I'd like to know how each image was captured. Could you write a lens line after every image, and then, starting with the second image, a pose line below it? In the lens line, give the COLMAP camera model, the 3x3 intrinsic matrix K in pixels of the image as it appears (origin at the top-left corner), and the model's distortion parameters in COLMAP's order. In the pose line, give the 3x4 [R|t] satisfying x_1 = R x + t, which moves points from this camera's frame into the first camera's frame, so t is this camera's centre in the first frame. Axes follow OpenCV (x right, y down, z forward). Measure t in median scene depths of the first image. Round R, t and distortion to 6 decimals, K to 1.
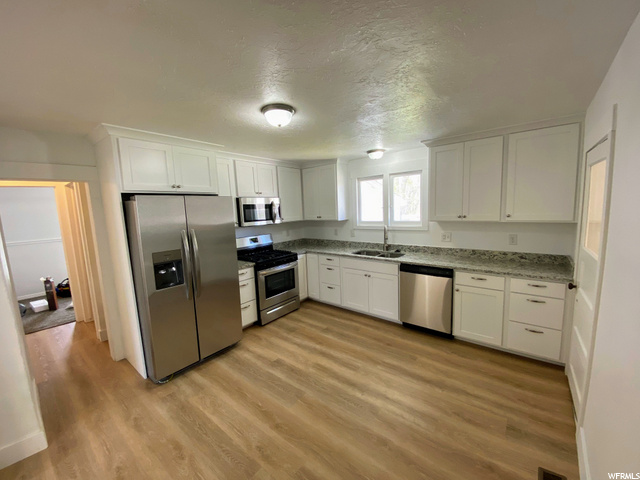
lens RADIAL K [[255.2, 0, 320.0], [0, 255.2, 240.0], [0, 0, 1]] dist [-0.018214, -0.000236]
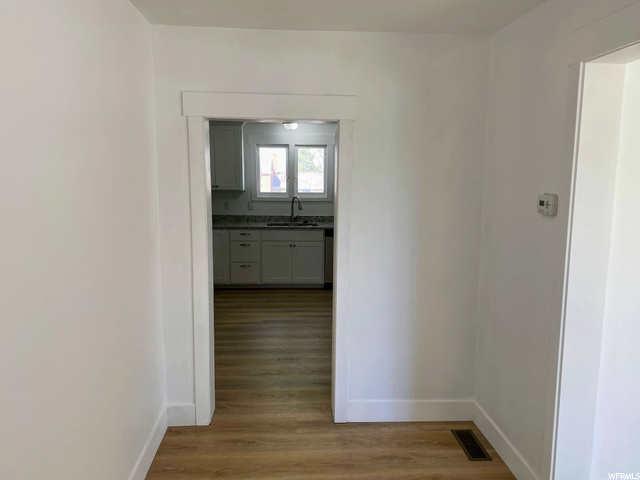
lens RADIAL K [[491.2, 0, 319.7], [0, 491.2, 238.0], [0, 0, 1]] dist [0.072479, -0.124261]
pose [[0.734835, -0.047700, 0.676566, -1.104398], [0.048331, 0.998671, 0.017917, 0.084303], [-0.676521, 0.019533, 0.736164, -0.532655]]
